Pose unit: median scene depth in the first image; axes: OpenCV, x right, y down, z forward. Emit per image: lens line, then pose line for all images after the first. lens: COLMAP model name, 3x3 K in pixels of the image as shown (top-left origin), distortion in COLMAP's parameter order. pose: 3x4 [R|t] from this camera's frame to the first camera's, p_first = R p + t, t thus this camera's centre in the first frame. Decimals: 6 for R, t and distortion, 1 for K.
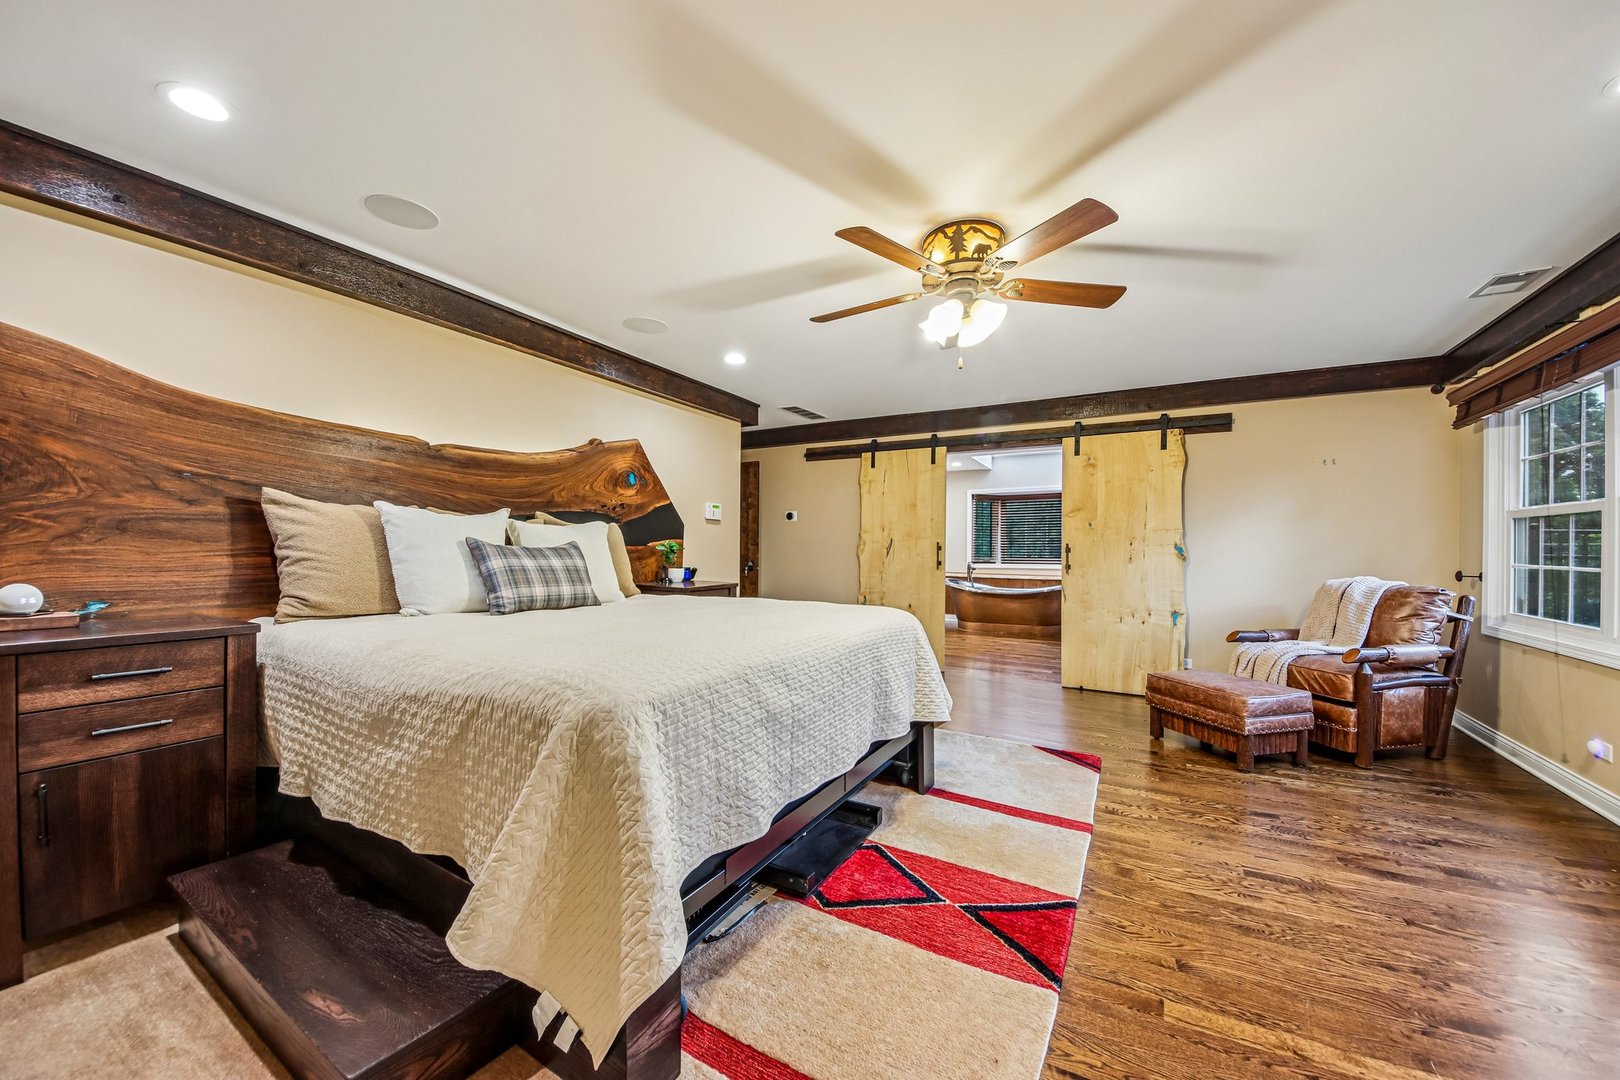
lens RADIAL K [[603.5, 0, 798.2], [0, 603.5, 549.6], [0, 0, 1]] dist [0.022304, -0.015560]
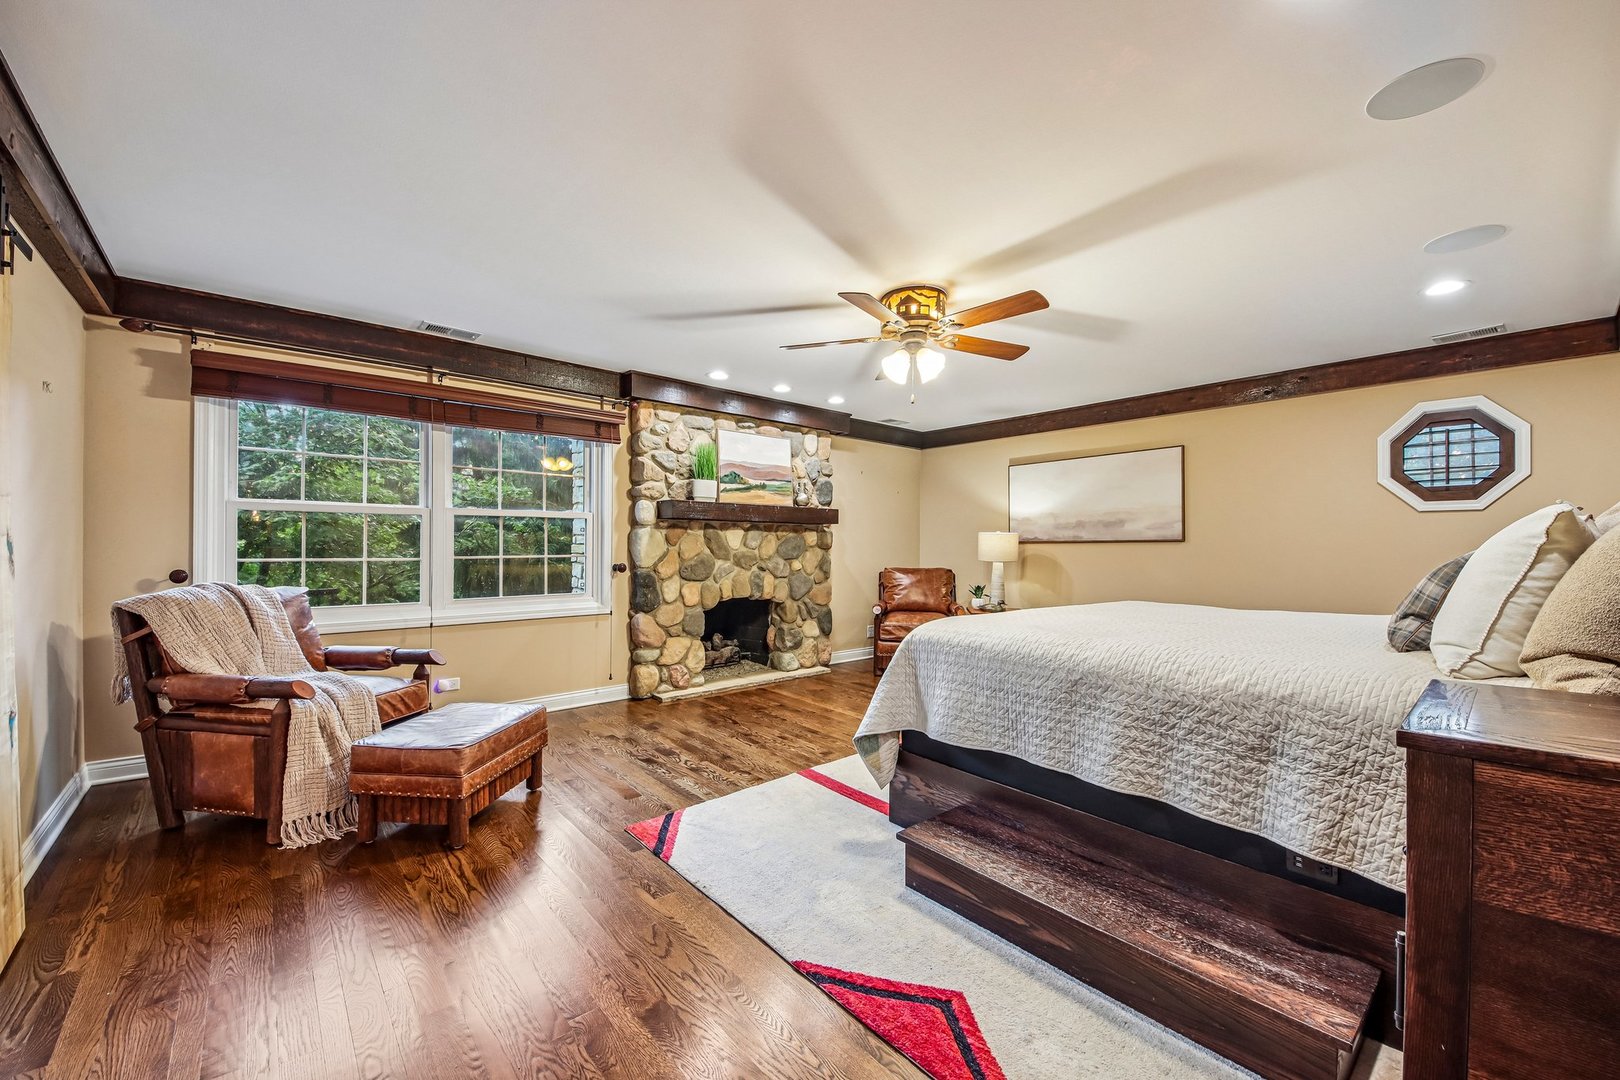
lens RADIAL K [[638.7, 0, 824.8], [0, 638.7, 545.0], [0, 0, 1]] dist [0.001112, -0.012934]
pose [[-0.955389, -0.014313, 0.295004, 0.052529], [-0.012881, 0.999894, 0.006799, -0.021211], [-0.295070, 0.002696, -0.955472, 2.395257]]
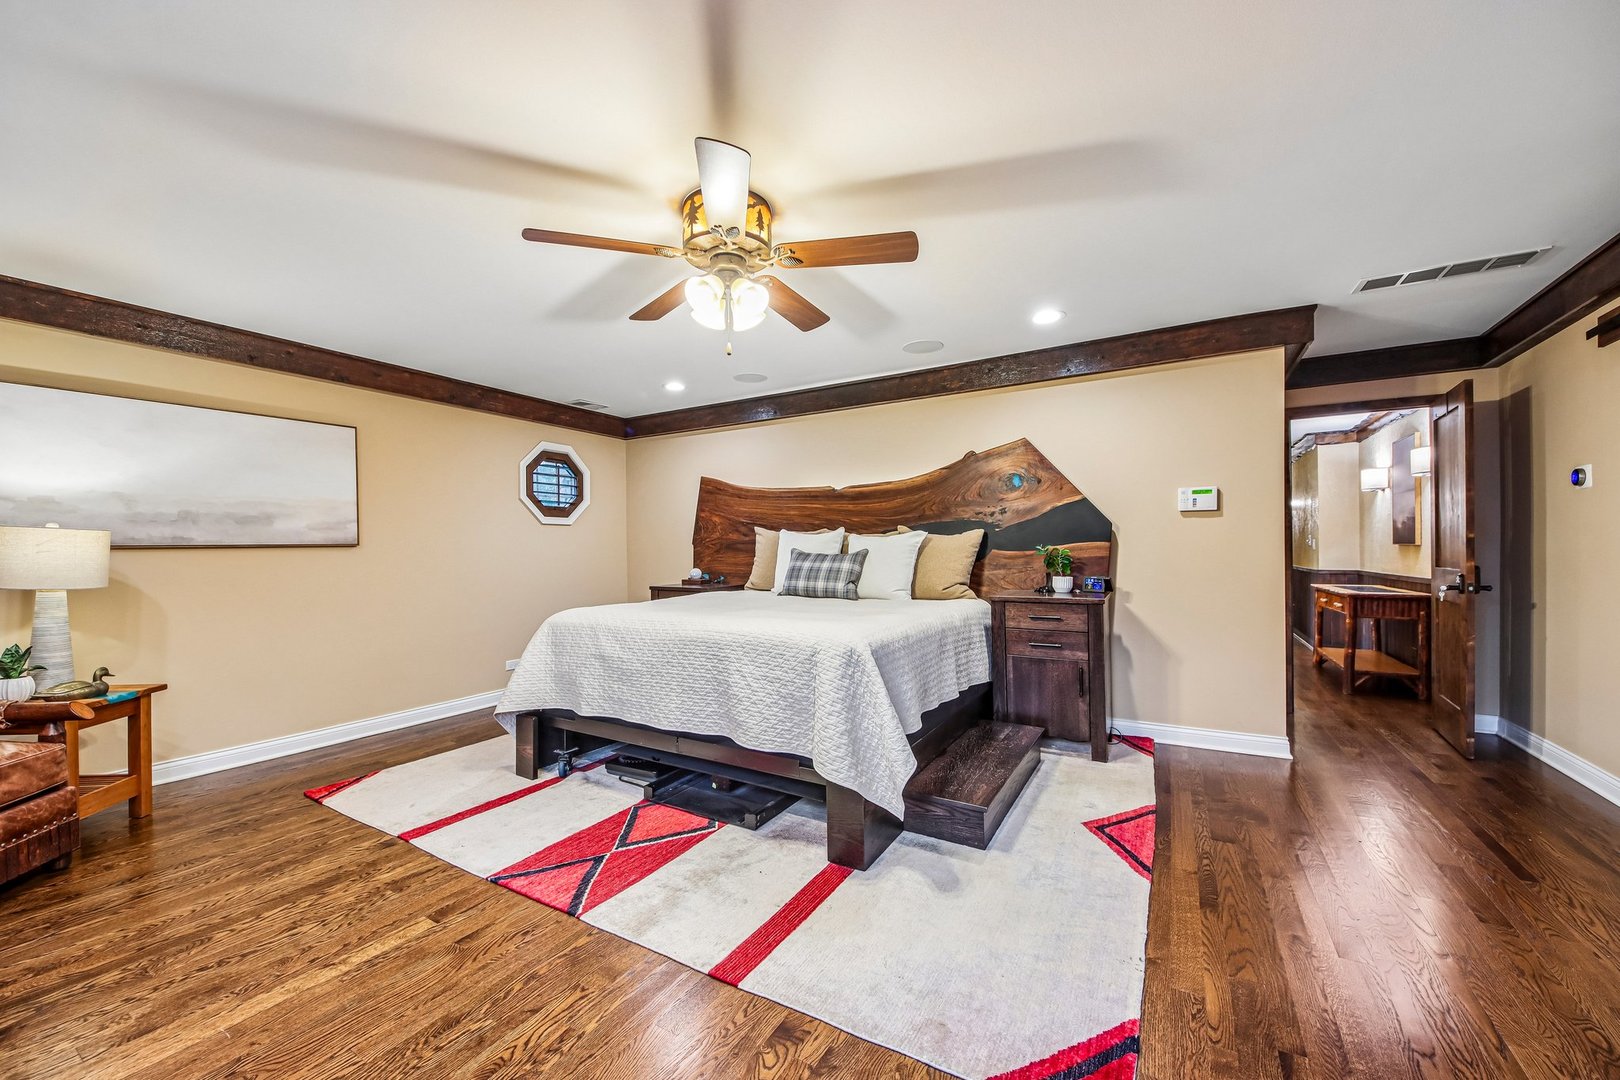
lens RADIAL K [[603.5, 0, 798.2], [0, 603.5, 549.6], [0, 0, 1]] dist [0.022304, -0.015560]
pose [[-0.003101, -0.010605, -0.999939, 1.220085], [0.006190, 0.999924, -0.010624, 0.000382], [0.999976, -0.006222, -0.003035, 1.153641]]
